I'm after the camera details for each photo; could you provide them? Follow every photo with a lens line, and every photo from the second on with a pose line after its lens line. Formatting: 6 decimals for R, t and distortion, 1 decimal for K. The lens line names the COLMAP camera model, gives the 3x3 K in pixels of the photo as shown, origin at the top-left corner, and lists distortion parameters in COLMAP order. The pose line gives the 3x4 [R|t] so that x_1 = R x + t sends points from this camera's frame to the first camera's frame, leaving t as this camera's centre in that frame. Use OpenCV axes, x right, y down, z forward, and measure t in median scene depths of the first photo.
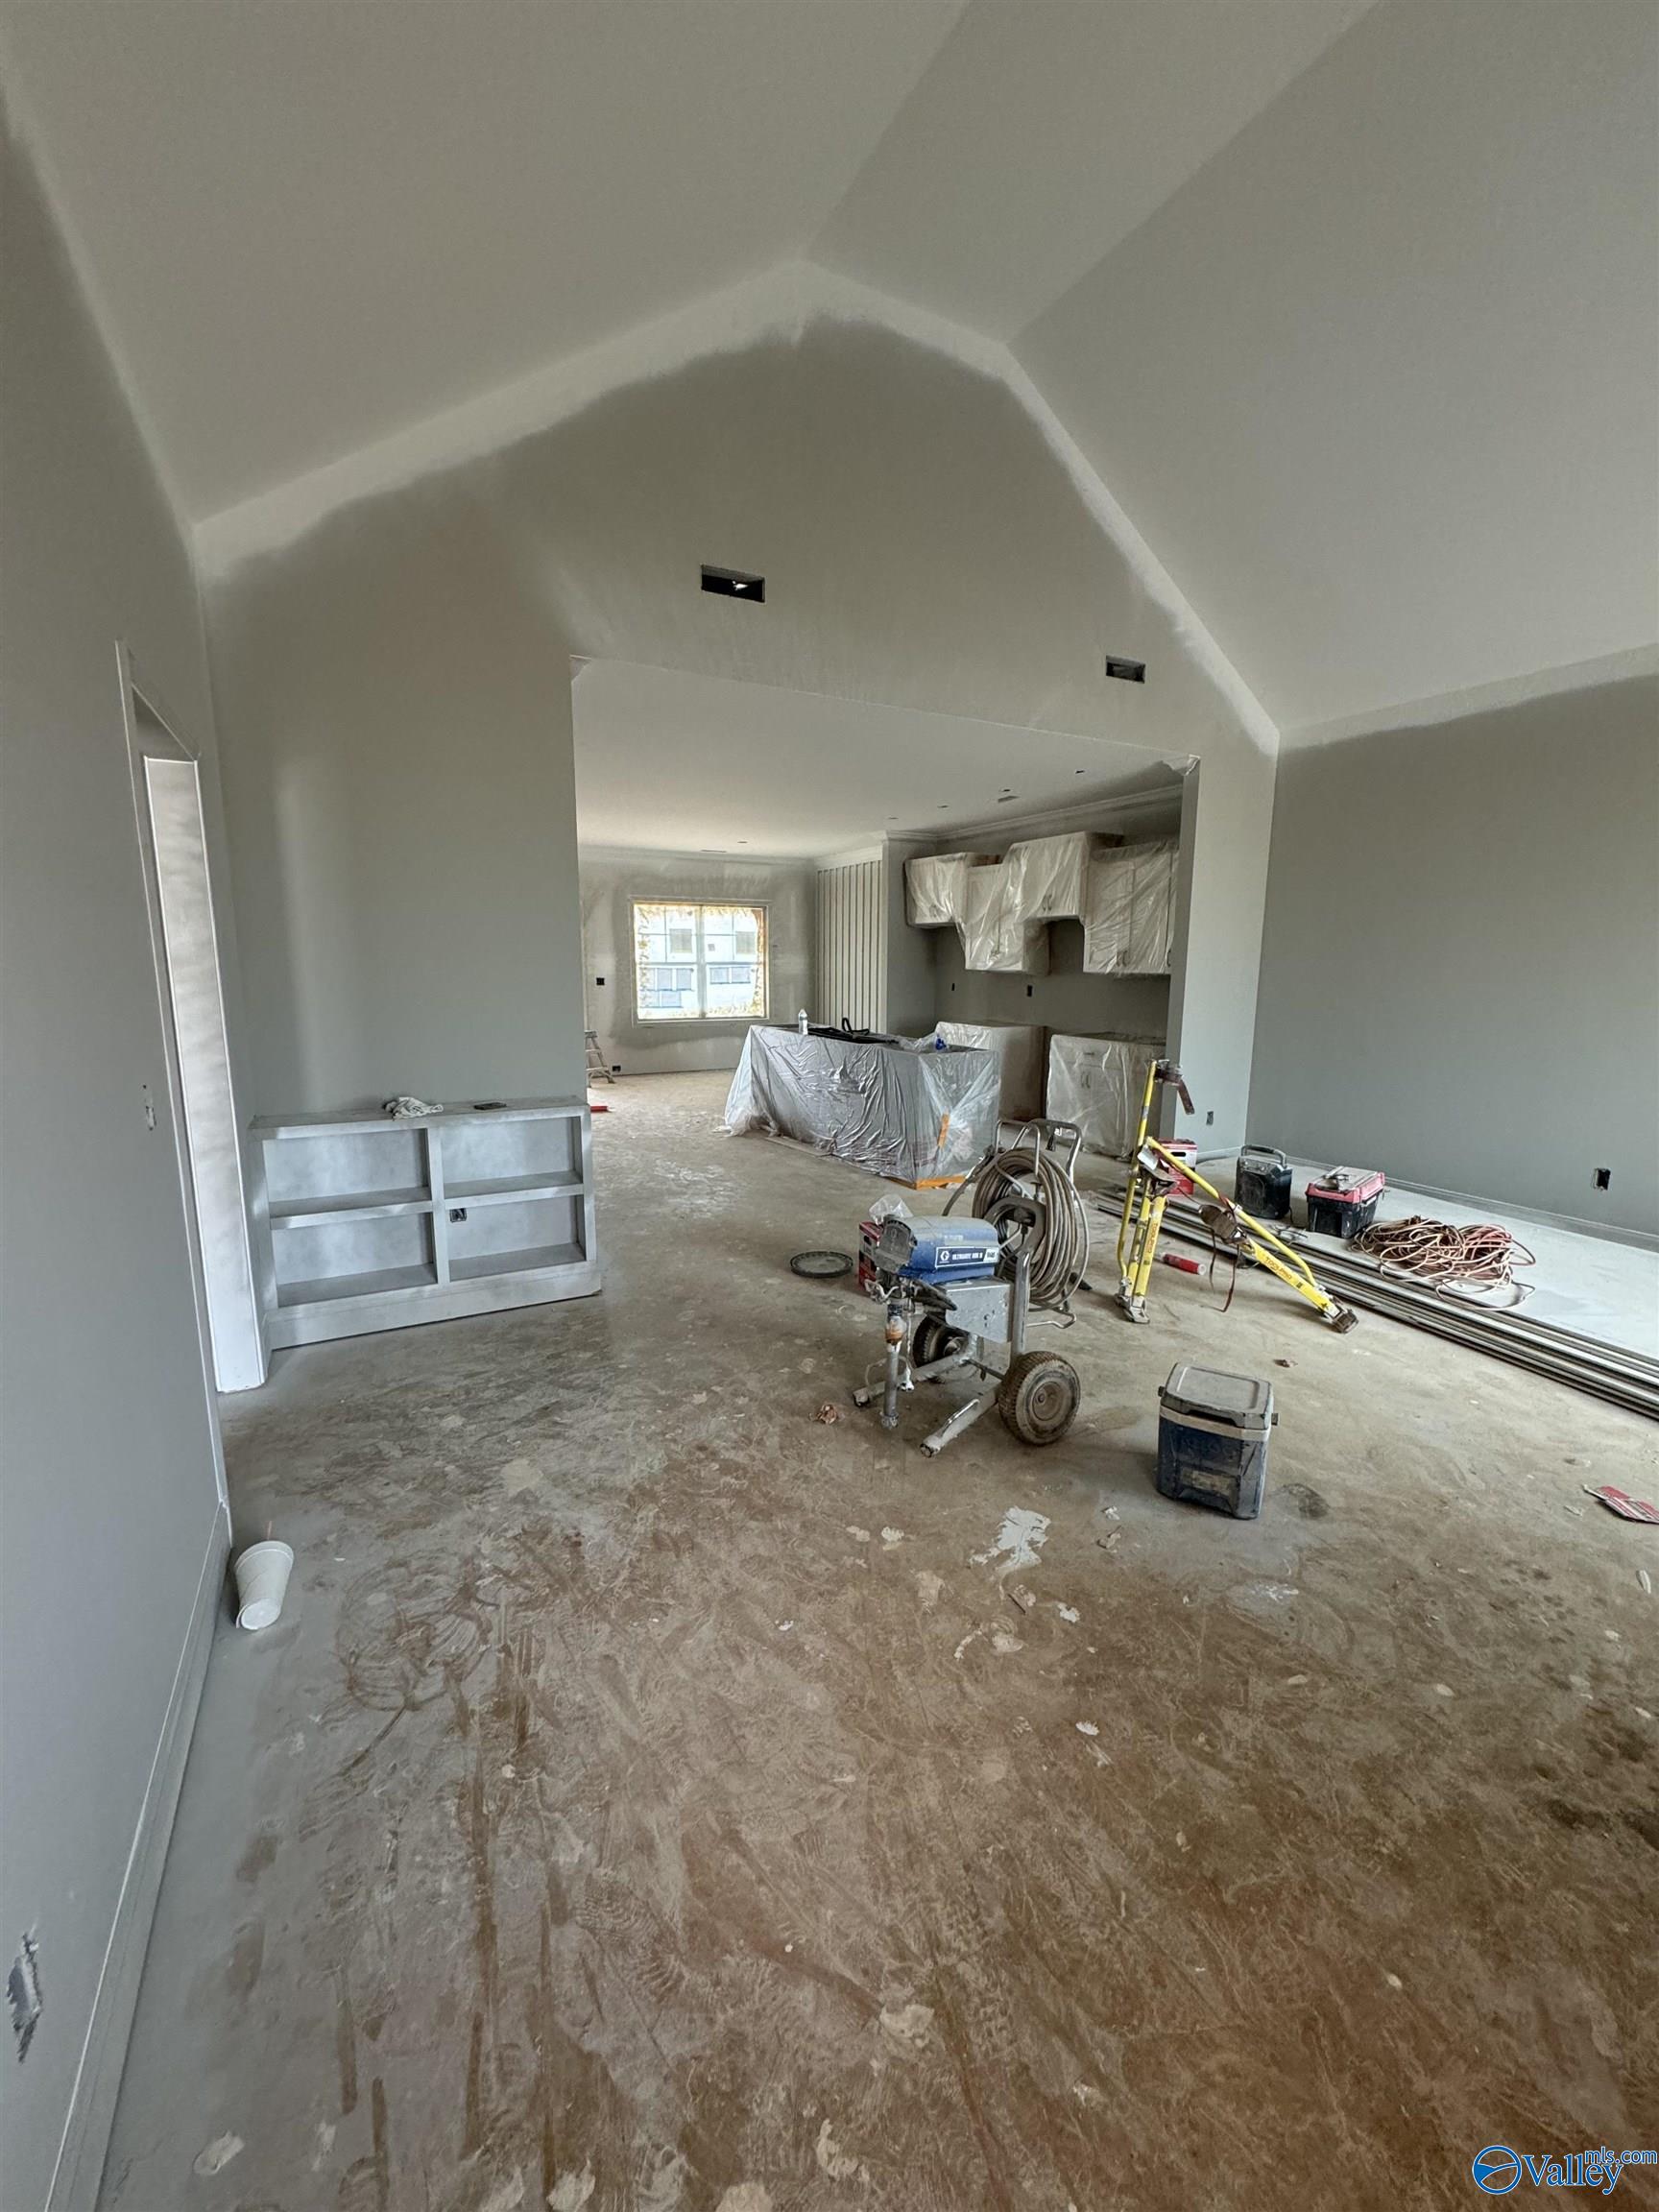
lens RADIAL K [[877.8, 0, 828.7], [0, 877.8, 1101.7], [0, 0, 1]] dist [-0.003143, 0.000181]
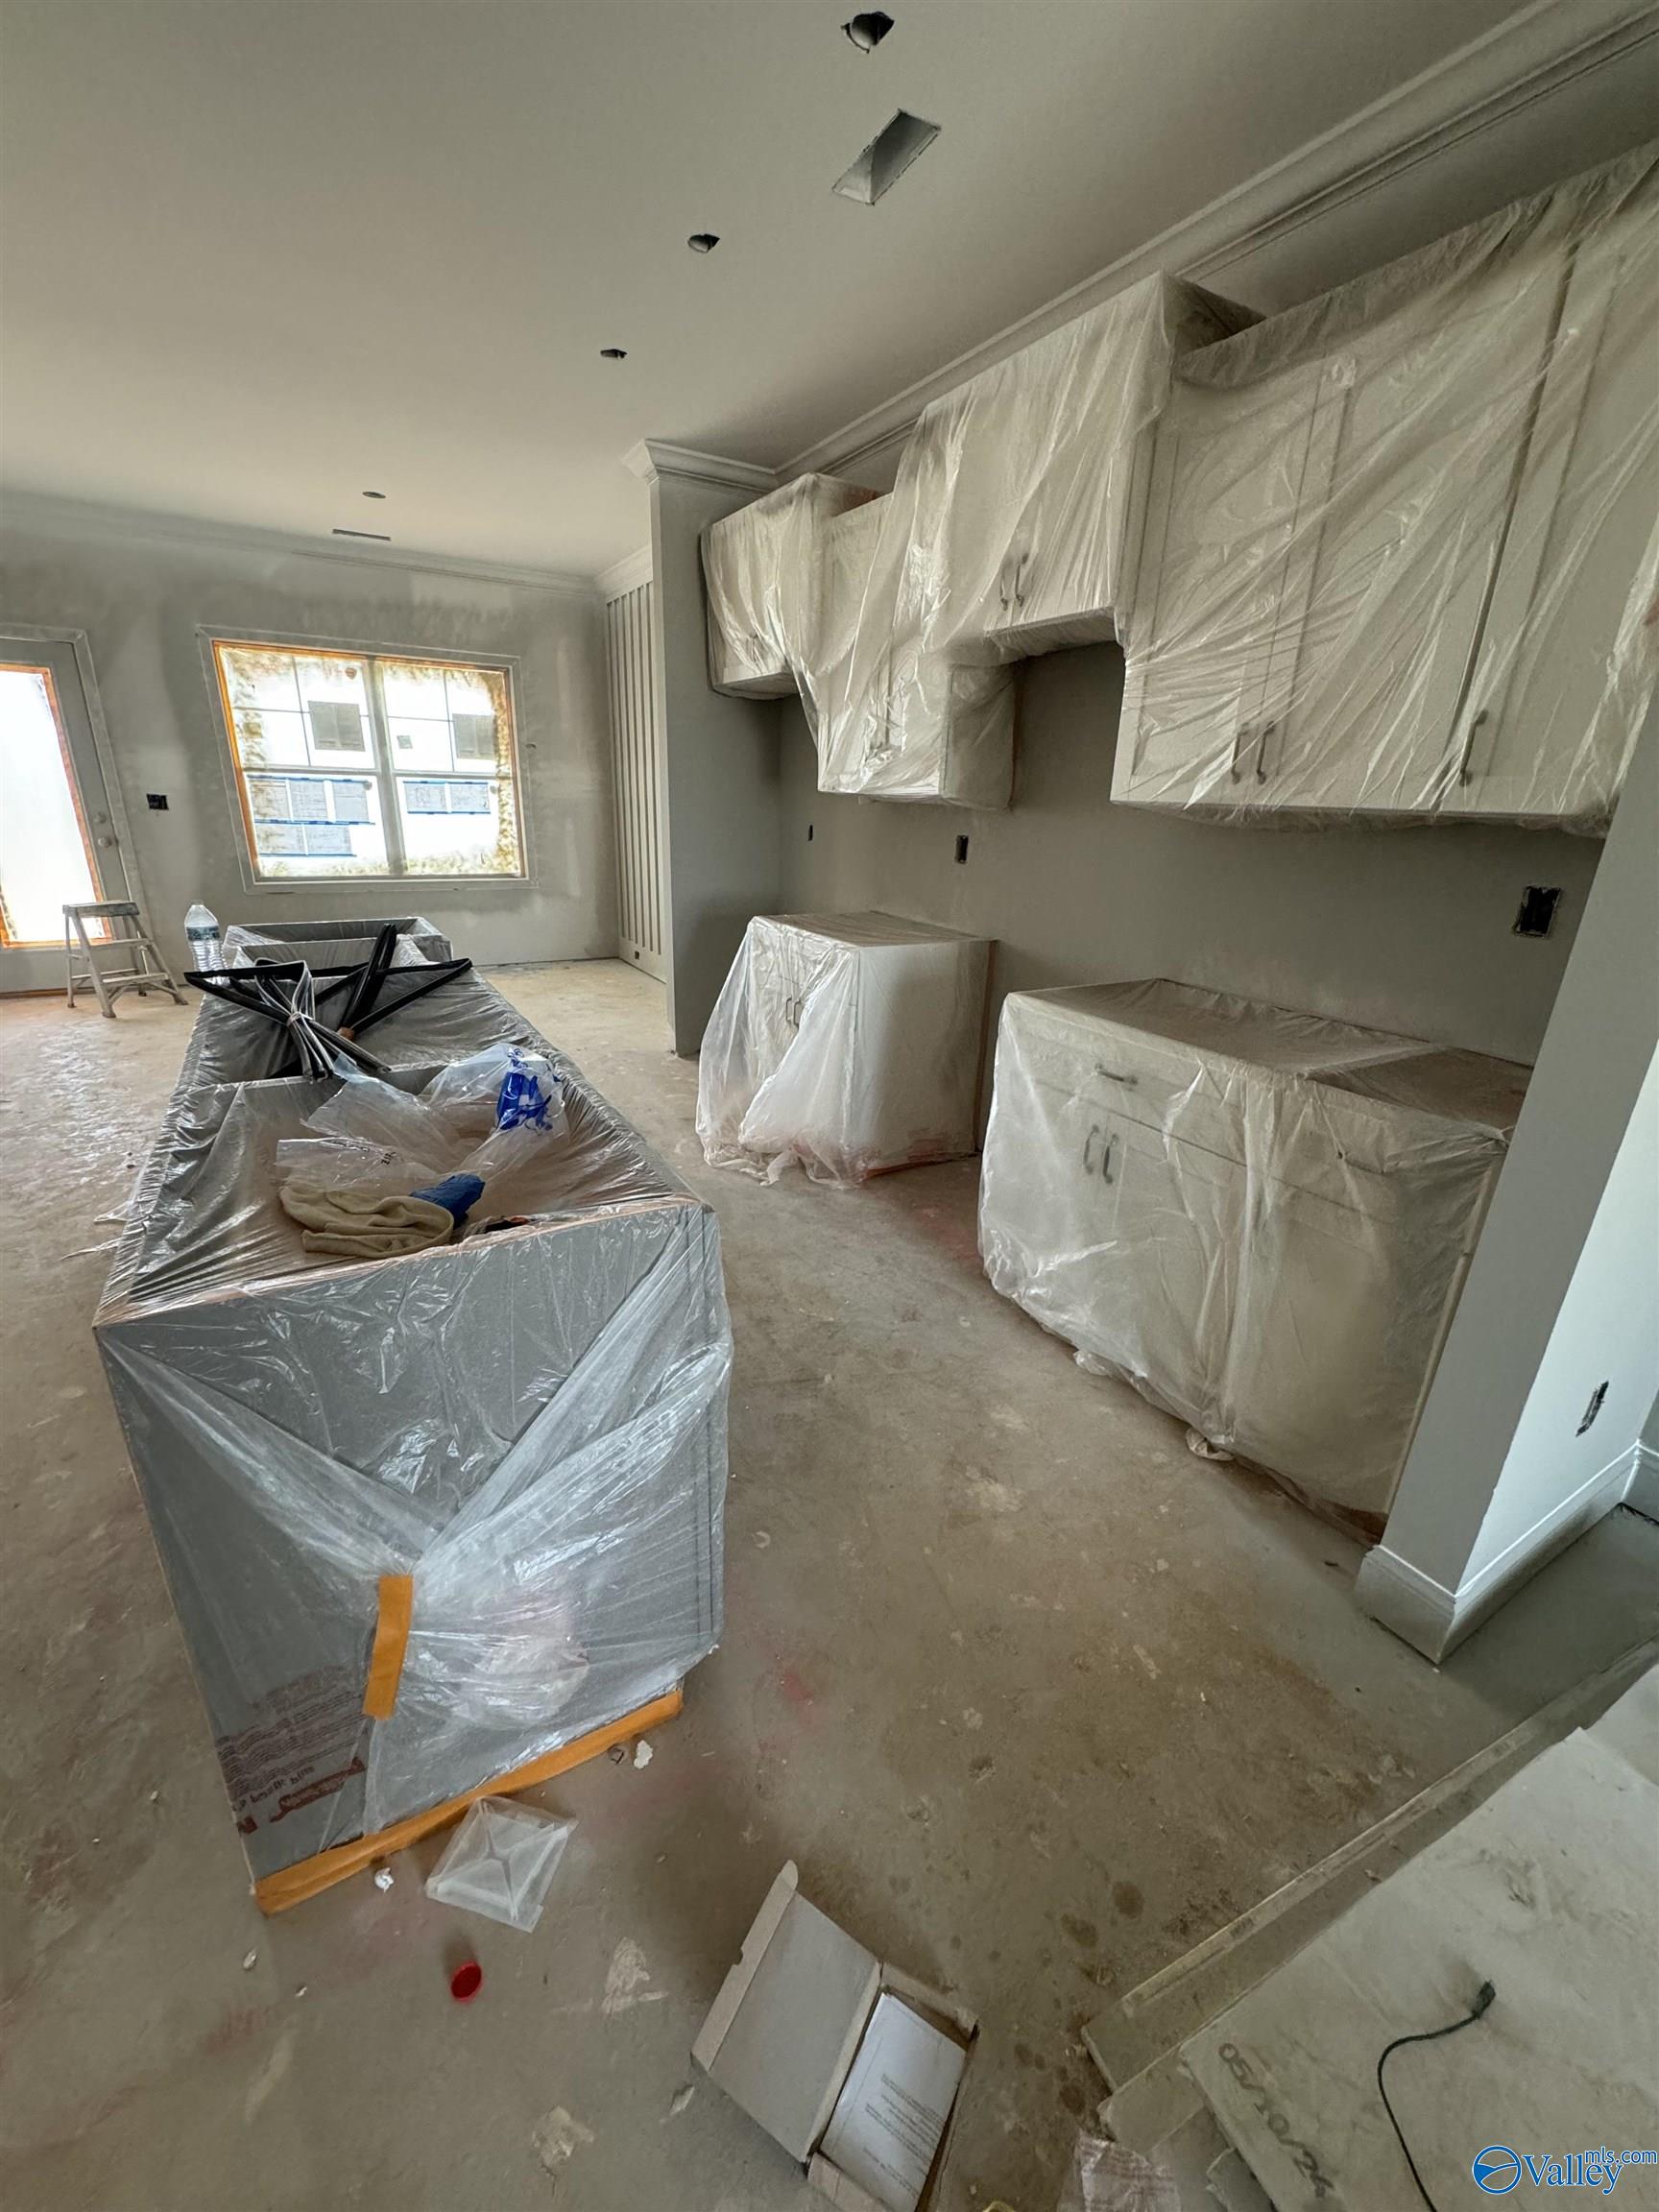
lens RADIAL K [[877.8, 0, 828.7], [0, 877.8, 1101.7], [0, 0, 1]] dist [-0.003143, 0.000181]
pose [[0.998772, 0.011501, 0.048188, 0.154149], [-0.019854, 0.984073, 0.176654, -0.084370], [-0.045389, -0.177393, 0.983093, 0.599975]]
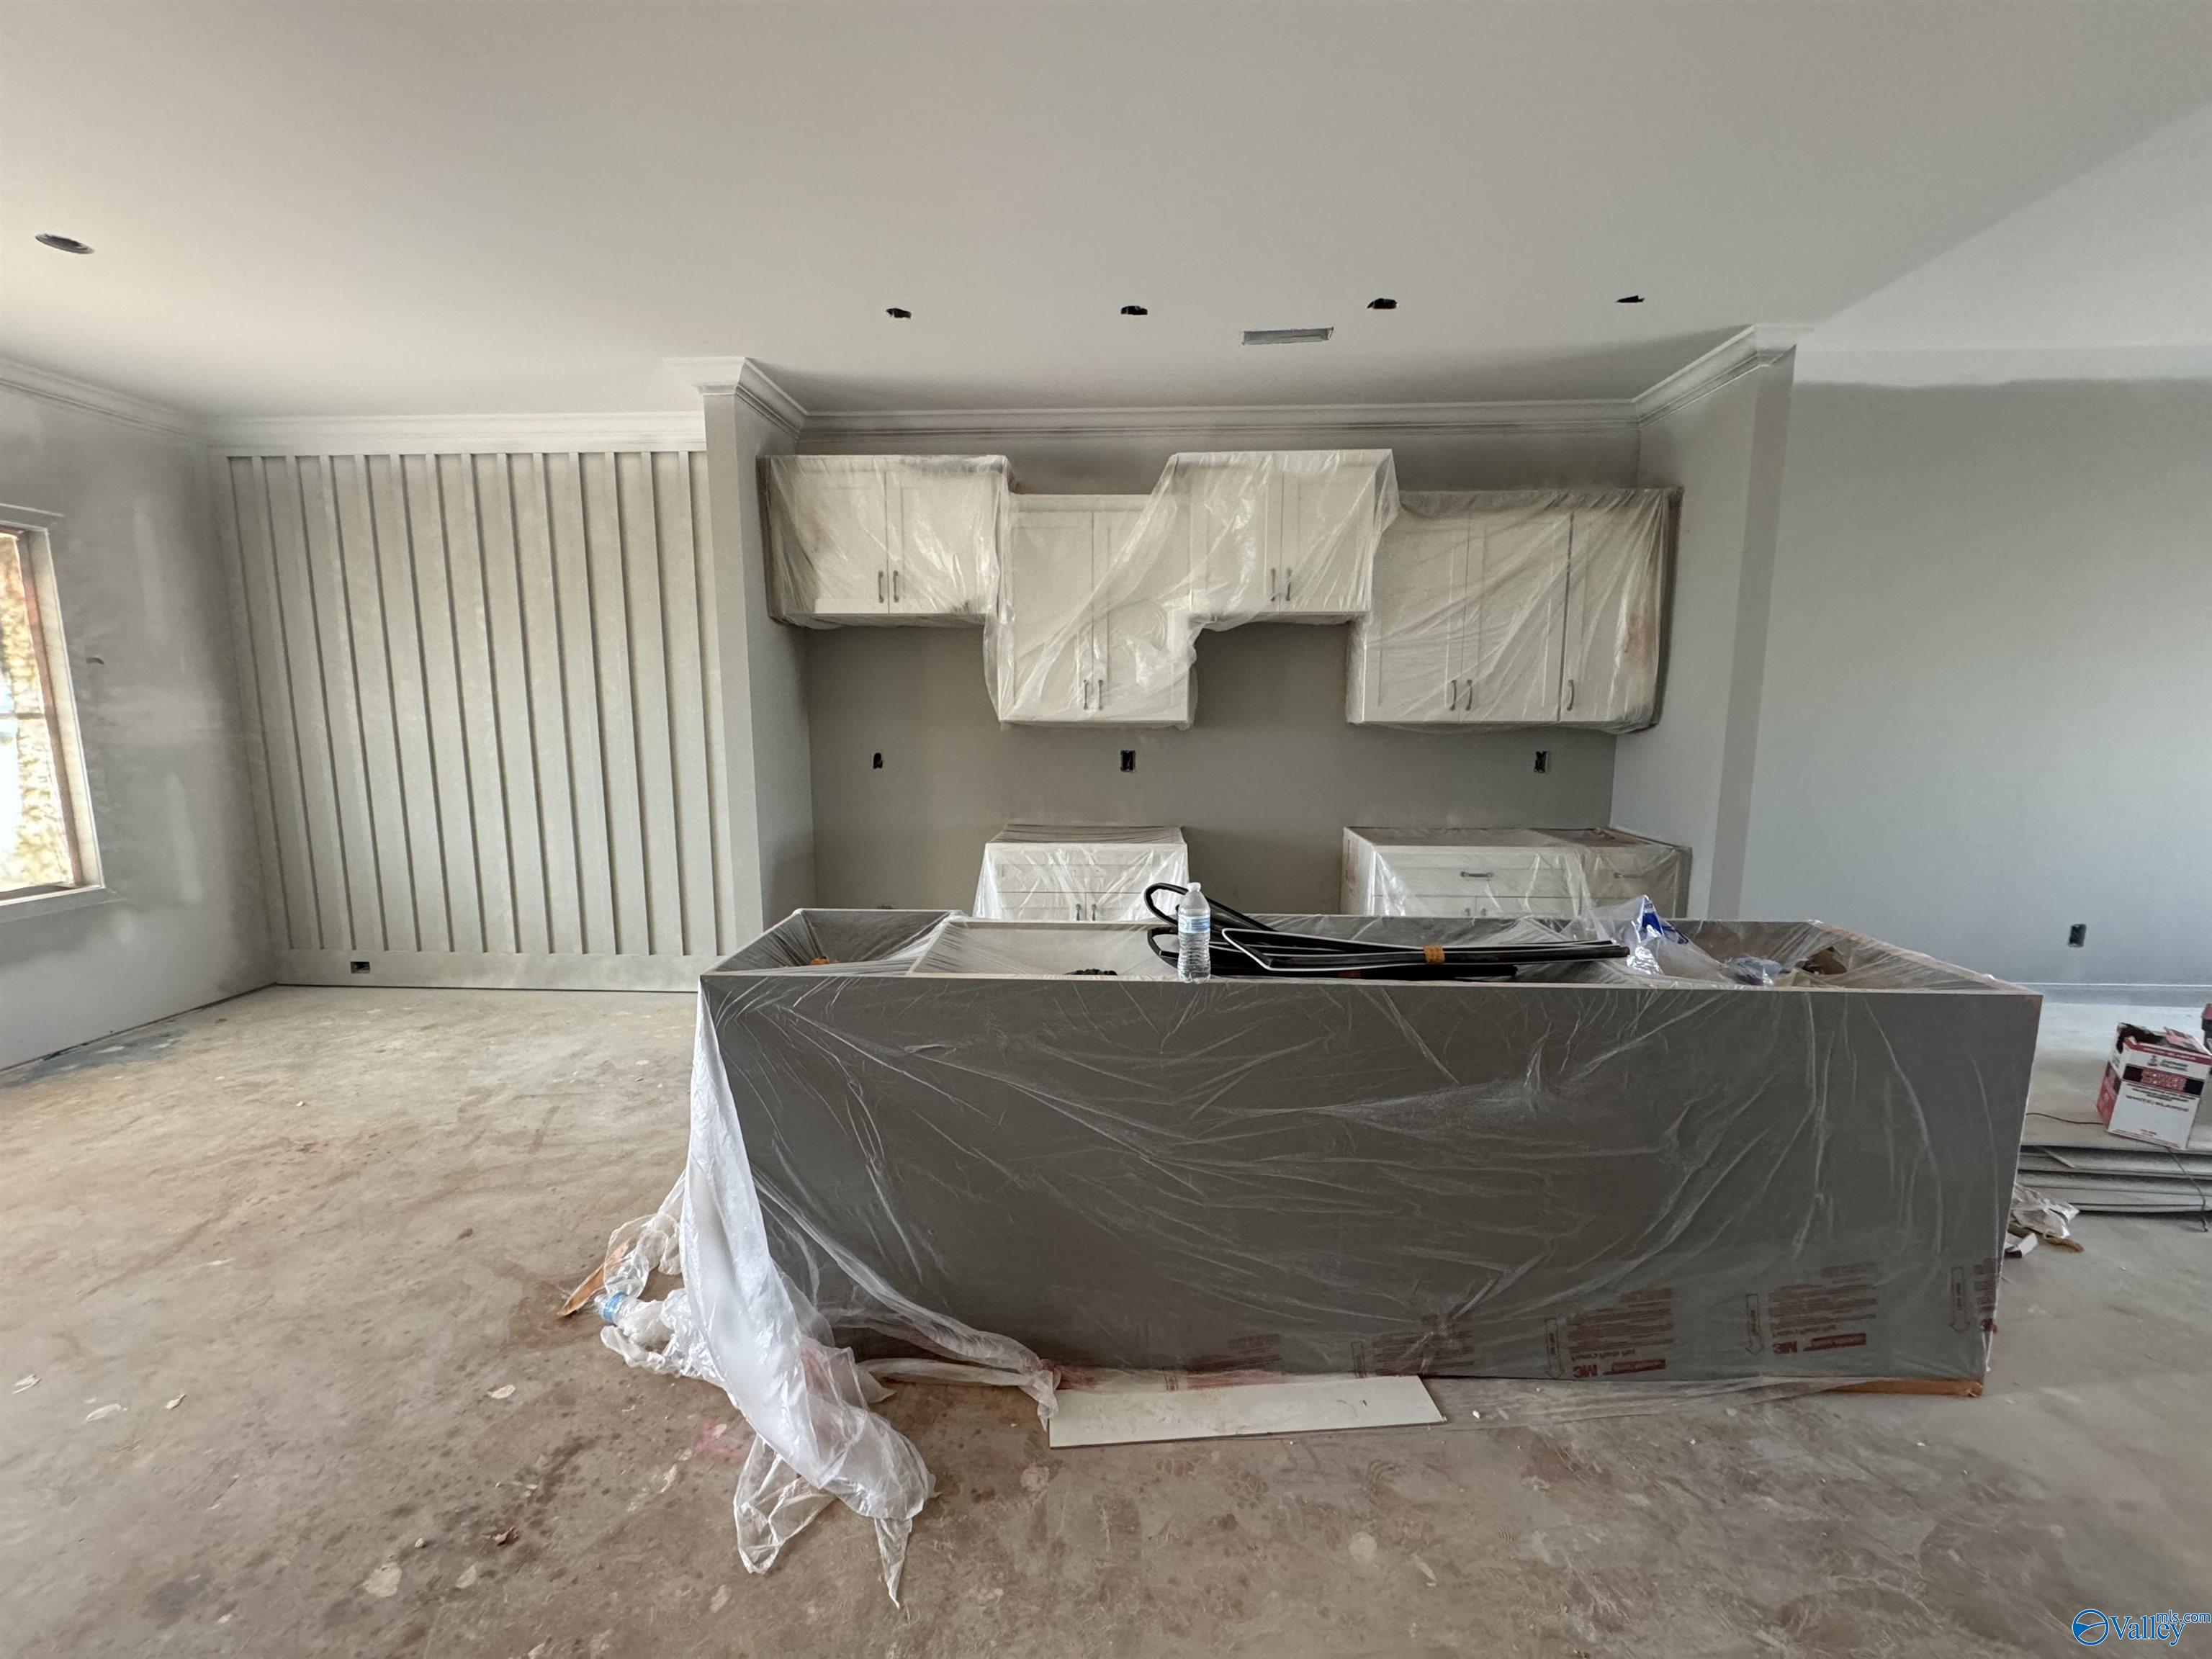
lens RADIAL K [[877.8, 0, 1106.0], [0, 877.8, 829.5], [0, 0, 1]] dist [-0.003143, 0.000181]
pose [[0.509044, -0.122575, 0.851968, -0.227691], [0.140102, 0.988408, 0.058495, -0.123898], [-0.849261, 0.089586, 0.520316, 0.783225]]
